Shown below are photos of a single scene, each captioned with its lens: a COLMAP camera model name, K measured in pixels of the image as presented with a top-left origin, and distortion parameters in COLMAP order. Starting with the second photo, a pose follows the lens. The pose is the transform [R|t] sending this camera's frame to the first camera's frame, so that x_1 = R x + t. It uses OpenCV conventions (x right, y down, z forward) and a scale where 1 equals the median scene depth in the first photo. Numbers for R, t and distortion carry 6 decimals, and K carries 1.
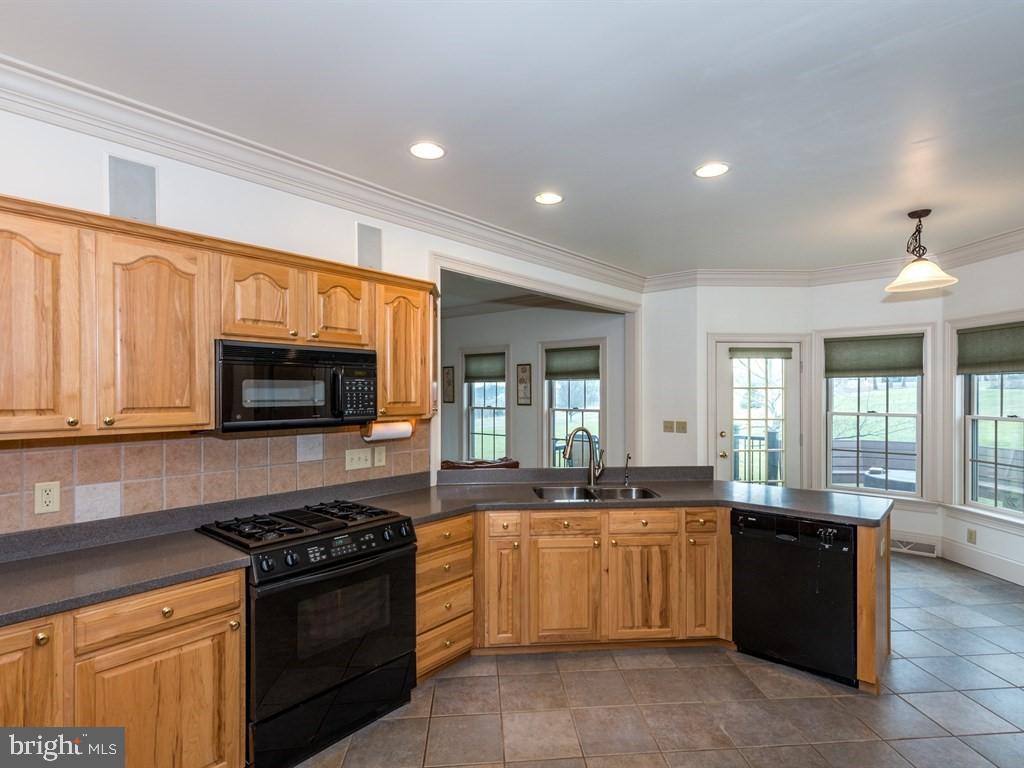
lens RADIAL K [[525.2, 0, 519.7], [0, 525.2, 392.5], [0, 0, 1]] dist [0.000663, -0.000200]
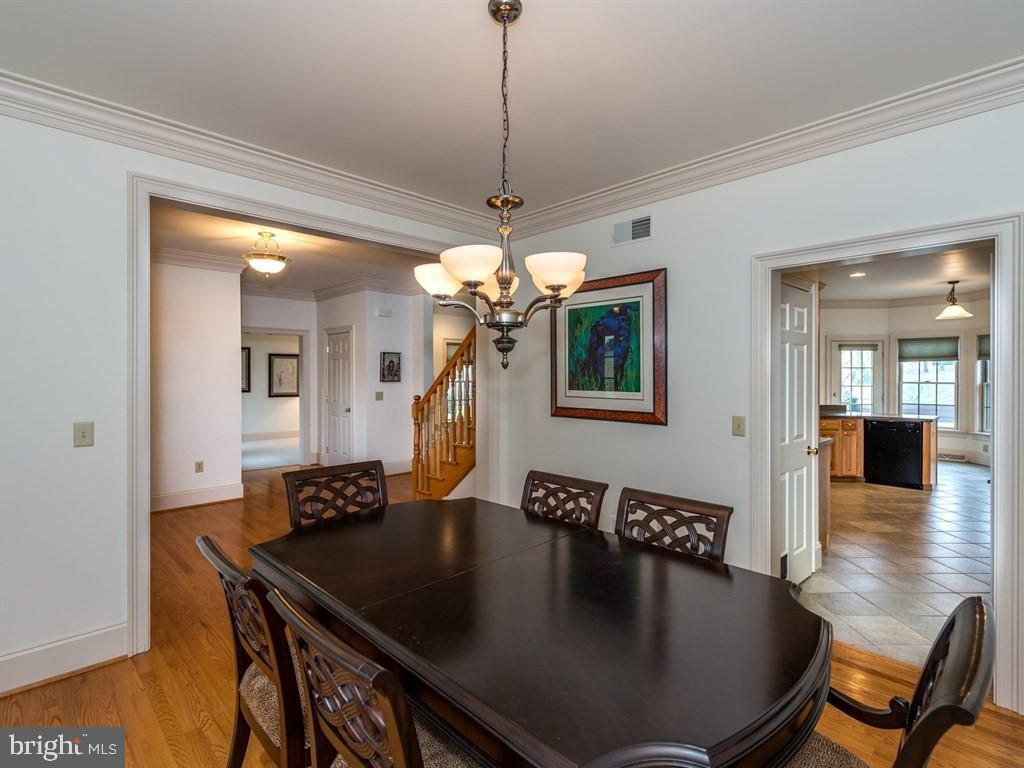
lens RADIAL K [[525.2, 0, 506.3], [0, 525.2, 381.5], [0, 0, 1]] dist [0.000663, -0.000200]
pose [[0.996692, -0.000438, -0.081273, -0.584954], [0.001054, 0.999971, 0.007545, 0.022822], [0.081268, -0.007606, 0.996663, -0.856017]]
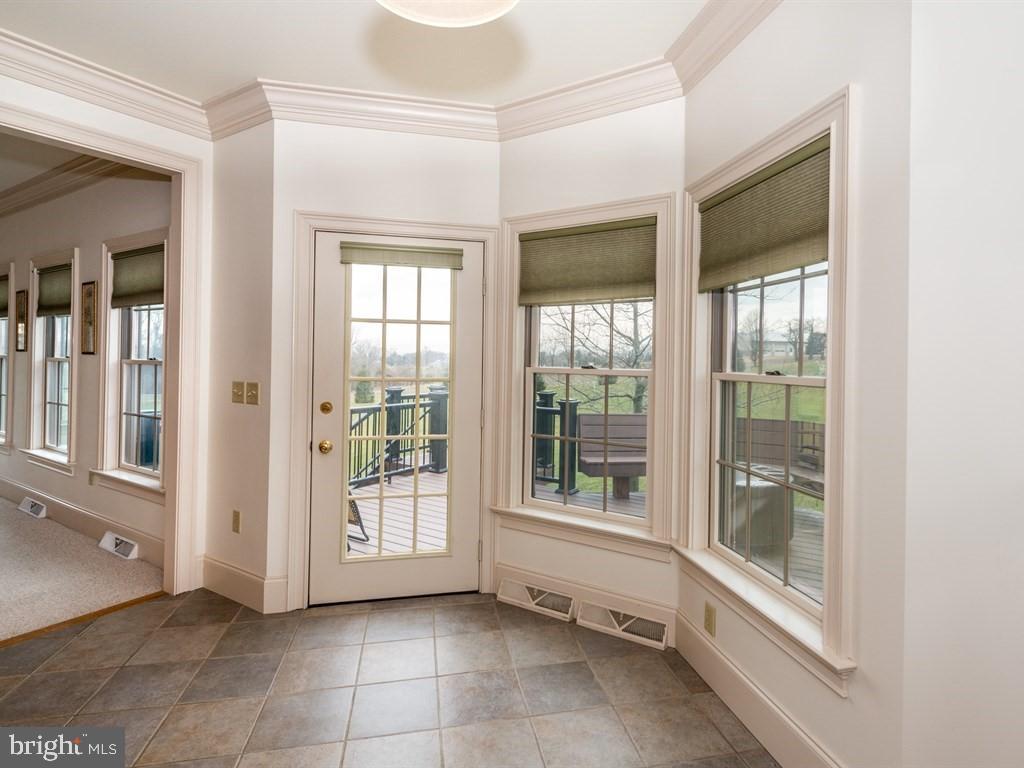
lens RADIAL K [[591.4, 0, 495.4], [0, 591.4, 356.2], [0, 0, 1]] dist [-0.001475, -0.007296]
pose [[0.993081, 0.016810, 0.116223, 0.523697], [-0.017237, 0.999848, 0.002674, 0.026093], [-0.116160, -0.004659, 0.993220, 0.420189]]
